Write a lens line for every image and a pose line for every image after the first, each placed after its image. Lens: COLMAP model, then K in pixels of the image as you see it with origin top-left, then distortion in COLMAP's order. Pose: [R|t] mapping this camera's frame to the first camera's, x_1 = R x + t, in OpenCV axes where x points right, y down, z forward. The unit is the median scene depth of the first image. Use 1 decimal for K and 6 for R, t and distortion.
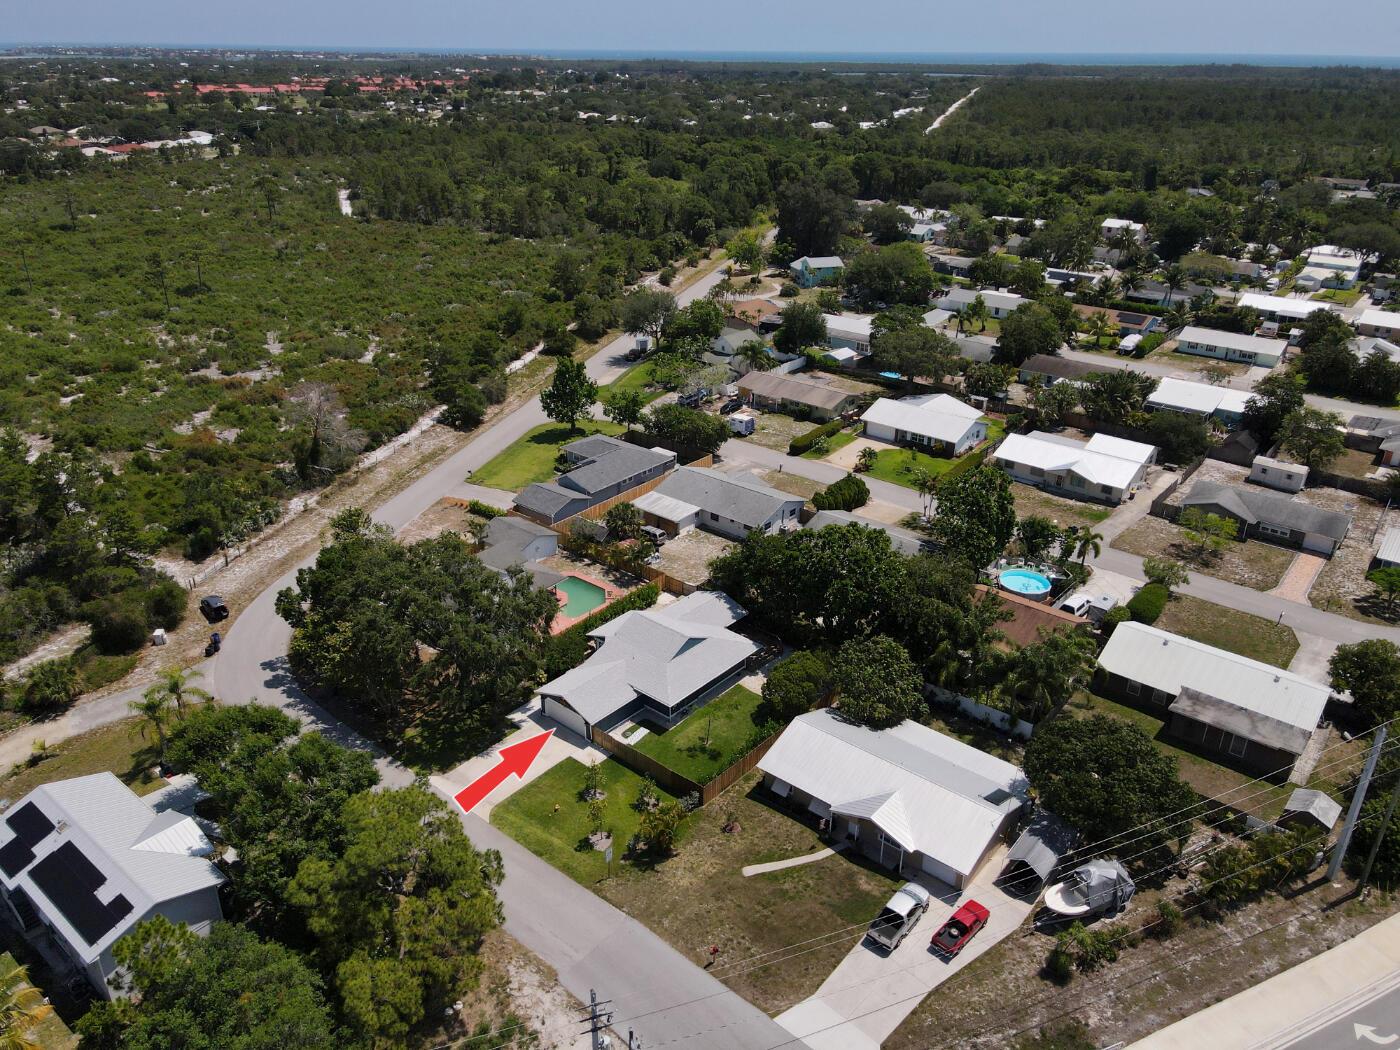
lens RADIAL K [[1039.7, 0, 700.0], [0, 1039.7, 525.0], [0, 0, 1]] dist [0.002102, 0.009418]
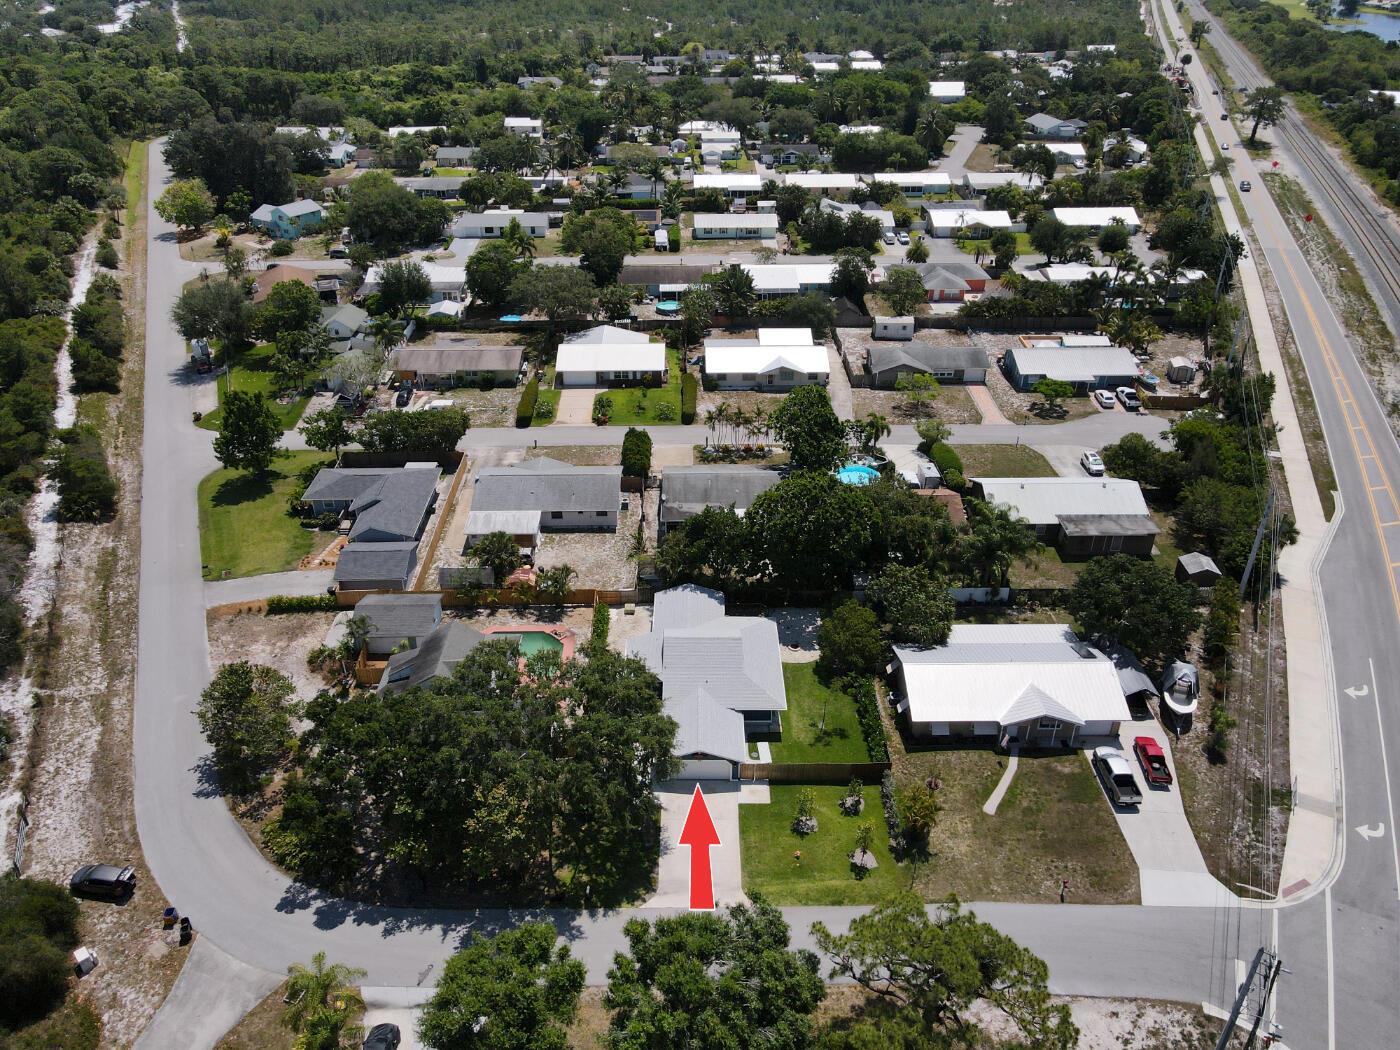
lens RADIAL K [[1020.4, 0, 700.0], [0, 1020.4, 525.0], [0, 0, 1]] dist [0.004099, 0.026548]
pose [[0.757733, -0.339762, 0.557138, -0.559973], [0.281493, 0.940430, 0.190664, -0.191994], [-0.588730, 0.012358, 0.808236, 0.267370]]
